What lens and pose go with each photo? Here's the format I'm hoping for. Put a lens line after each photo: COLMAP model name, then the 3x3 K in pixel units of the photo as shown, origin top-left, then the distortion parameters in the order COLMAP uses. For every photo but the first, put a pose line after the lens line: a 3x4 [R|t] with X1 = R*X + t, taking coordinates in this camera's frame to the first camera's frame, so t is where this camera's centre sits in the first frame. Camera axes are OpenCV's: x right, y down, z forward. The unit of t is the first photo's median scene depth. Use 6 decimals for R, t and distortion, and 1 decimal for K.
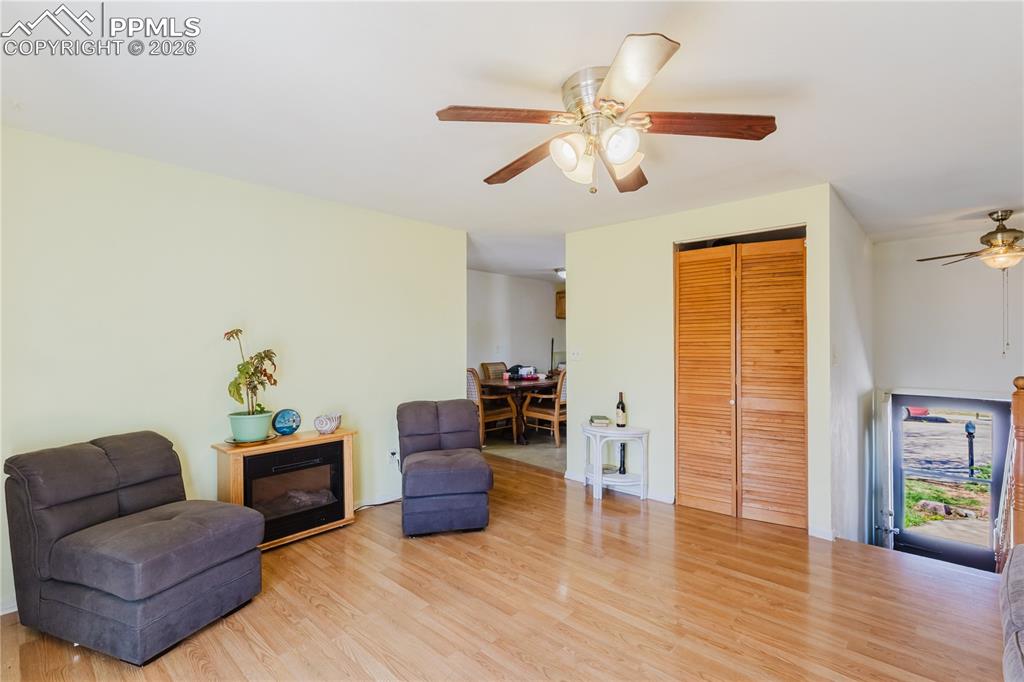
lens RADIAL K [[468.8, 0, 513.1], [0, 468.8, 341.4], [0, 0, 1]] dist [-0.000329, 0.000532]
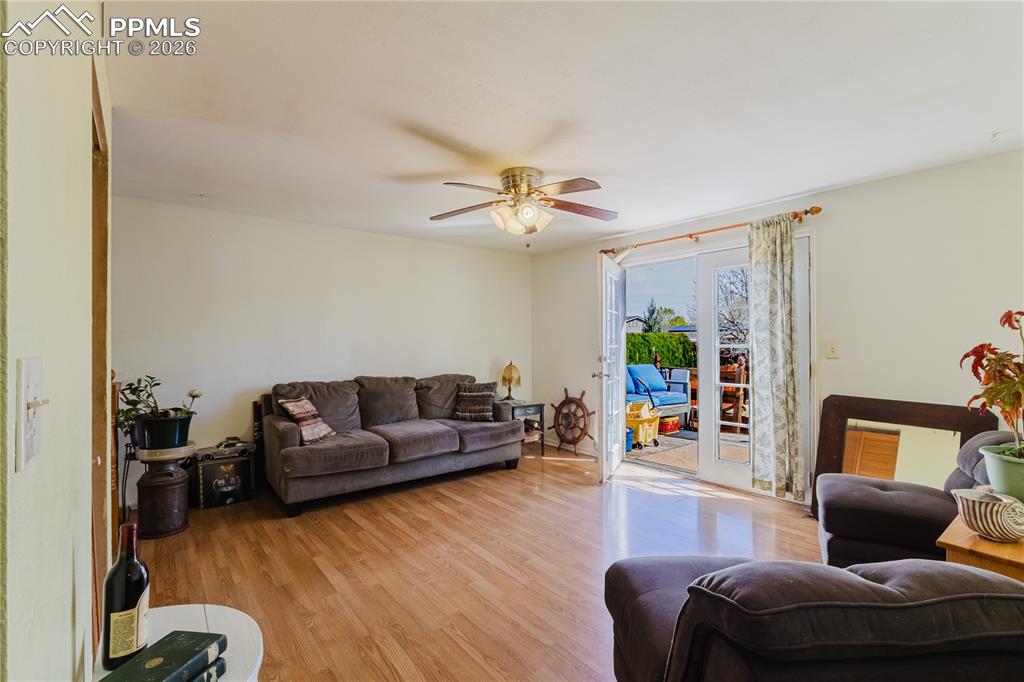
lens RADIAL K [[468.8, 0, 513.1], [0, 468.8, 341.4], [0, 0, 1]] dist [-0.000329, 0.000532]
pose [[-0.987168, 0.006862, 0.159536, -0.029636], [0.006893, 0.999976, -0.000355, 0.013202], [-0.159535, 0.000749, -0.987192, 1.765891]]
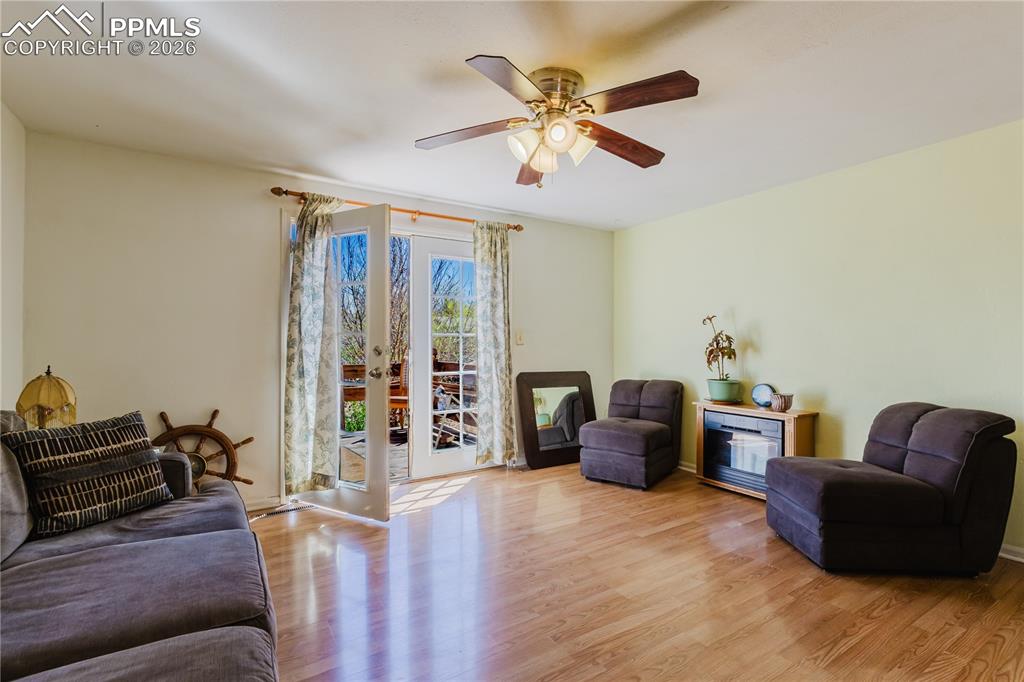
lens RADIAL K [[468.8, 0, 513.1], [0, 468.8, 341.4], [0, 0, 1]] dist [-0.000329, 0.000532]
pose [[-0.261181, 0.002773, -0.965286, 0.885378], [-0.001360, 0.999994, 0.003241, 0.046372], [0.965289, 0.002160, -0.261176, 0.824787]]
